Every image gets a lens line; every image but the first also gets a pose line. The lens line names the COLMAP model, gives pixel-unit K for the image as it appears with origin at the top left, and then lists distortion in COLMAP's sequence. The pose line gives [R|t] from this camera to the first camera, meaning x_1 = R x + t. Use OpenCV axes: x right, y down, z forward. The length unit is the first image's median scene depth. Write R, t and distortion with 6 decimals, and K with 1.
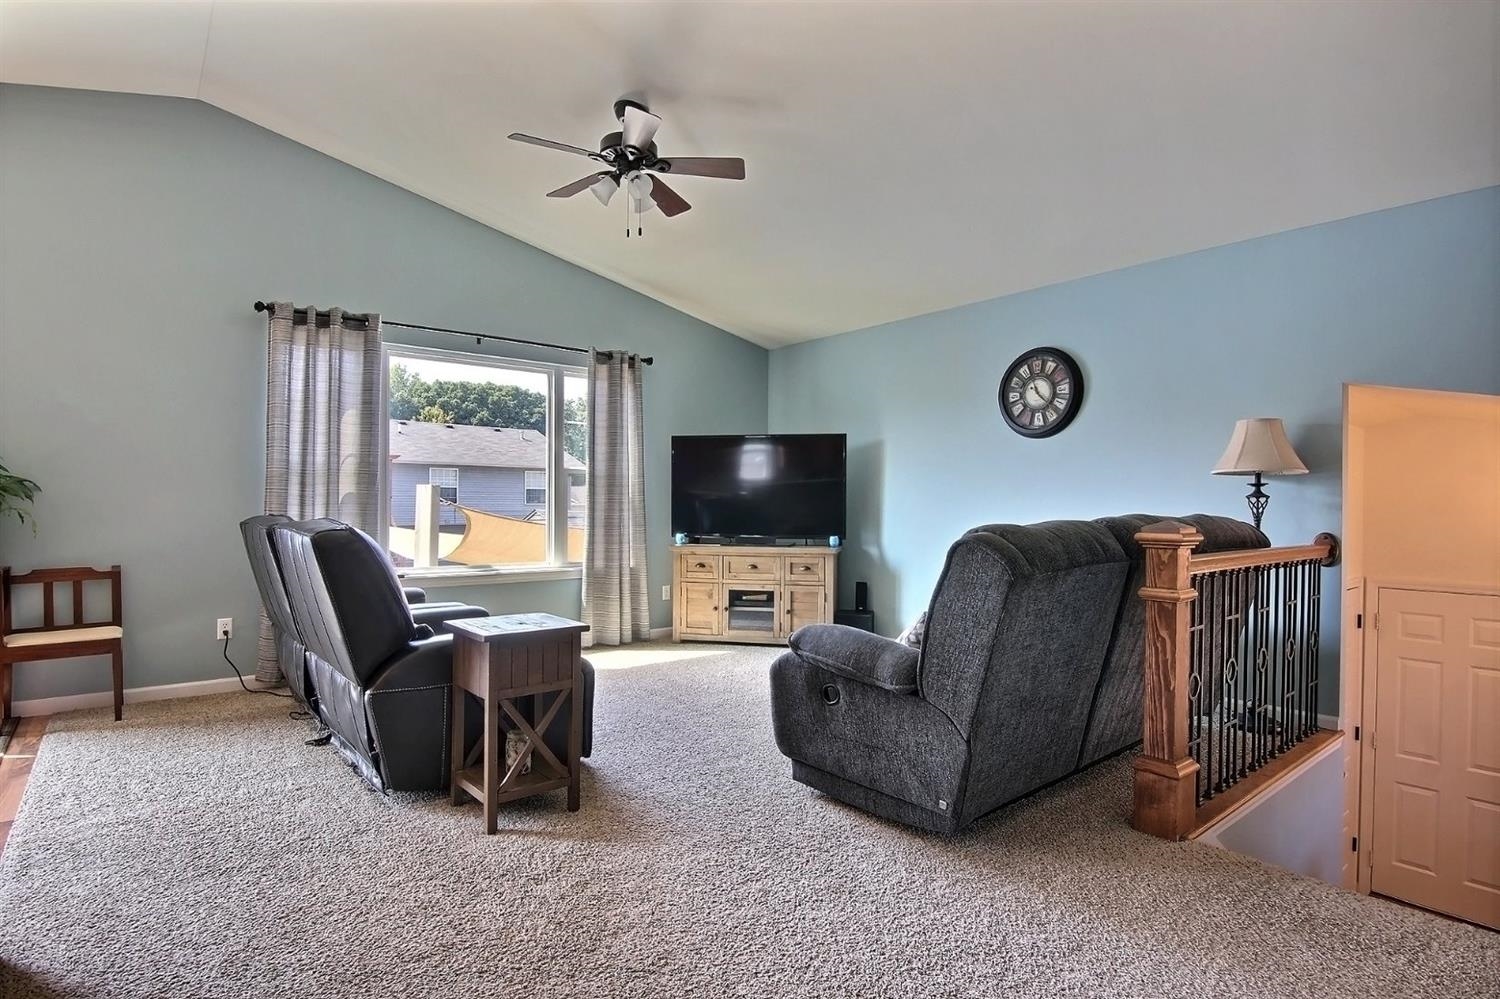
lens RADIAL K [[789.6, 0, 751.3], [0, 789.6, 501.1], [0, 0, 1]] dist [0.000543, 0.000002]
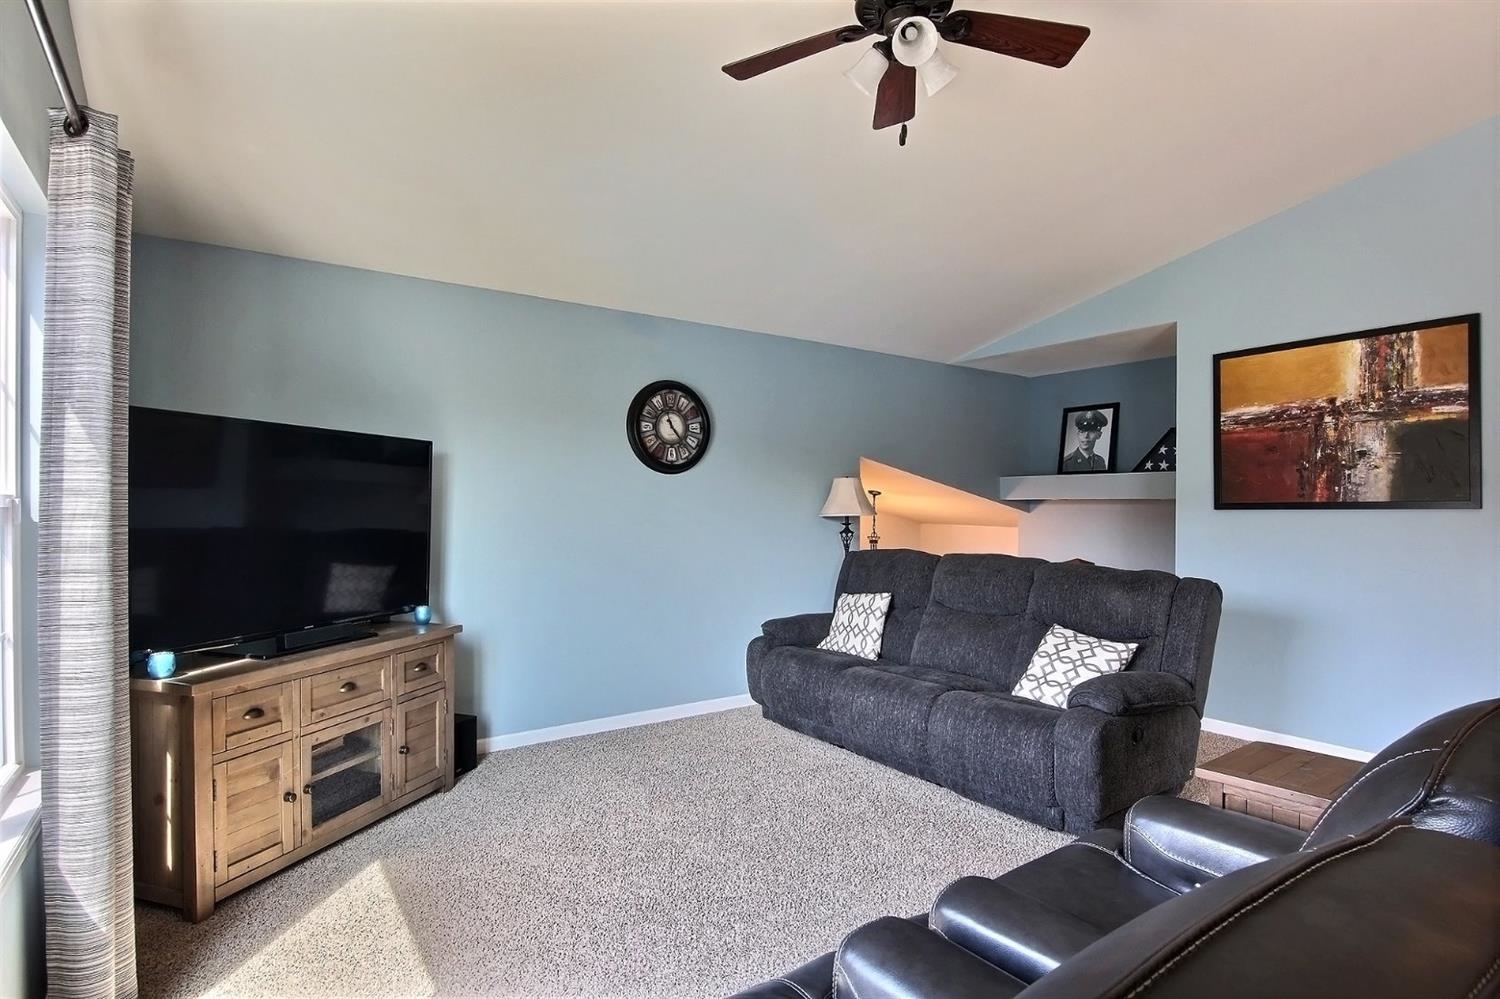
lens RADIAL K [[758.1, 0, 752.7], [0, 758.1, 509.3], [0, 0, 1]] dist [-0.002054, -0.000319]
pose [[0.092746, -0.005569, 0.995674, -0.538082], [-0.000943, 0.999983, 0.005681, -0.041316], [-0.995689, -0.001465, 0.092739, 0.799143]]
